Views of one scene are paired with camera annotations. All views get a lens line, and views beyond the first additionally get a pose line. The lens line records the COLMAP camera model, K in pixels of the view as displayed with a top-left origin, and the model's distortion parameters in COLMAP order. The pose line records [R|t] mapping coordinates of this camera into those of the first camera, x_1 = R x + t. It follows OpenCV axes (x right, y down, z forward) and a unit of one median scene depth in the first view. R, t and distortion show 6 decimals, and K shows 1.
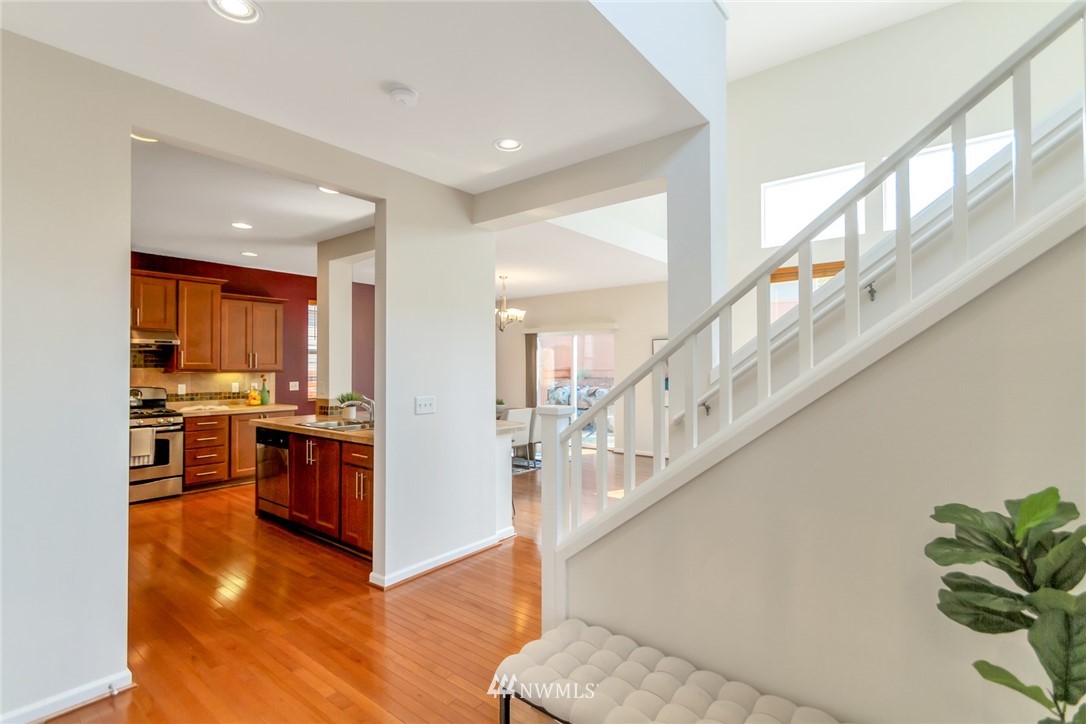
lens RADIAL K [[510.4, 0, 544.2], [0, 510.4, 362.6], [0, 0, 1]] dist [-0.003327, -0.000877]
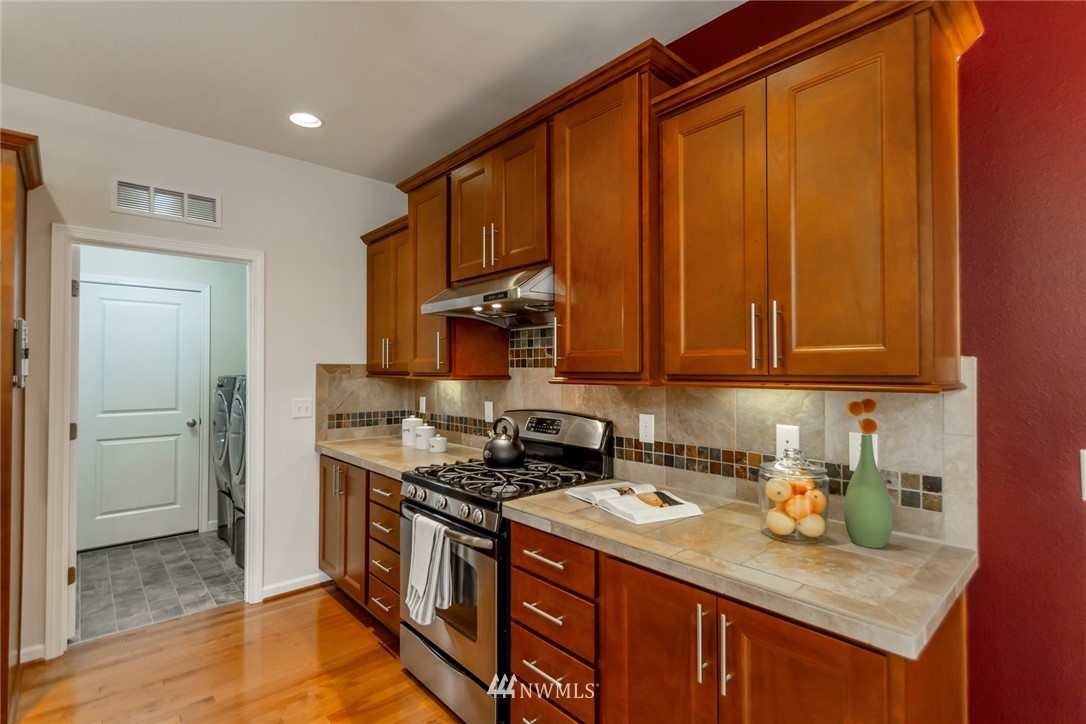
lens RADIAL K [[510.4, 0, 541.7], [0, 510.4, 359.6], [0, 0, 1]] dist [-0.003327, -0.000877]
pose [[-0.152552, -0.017695, -0.988137, -0.345926], [0.010723, 0.999751, -0.019558, 0.010658], [0.988237, -0.013580, -0.152324, 0.967350]]
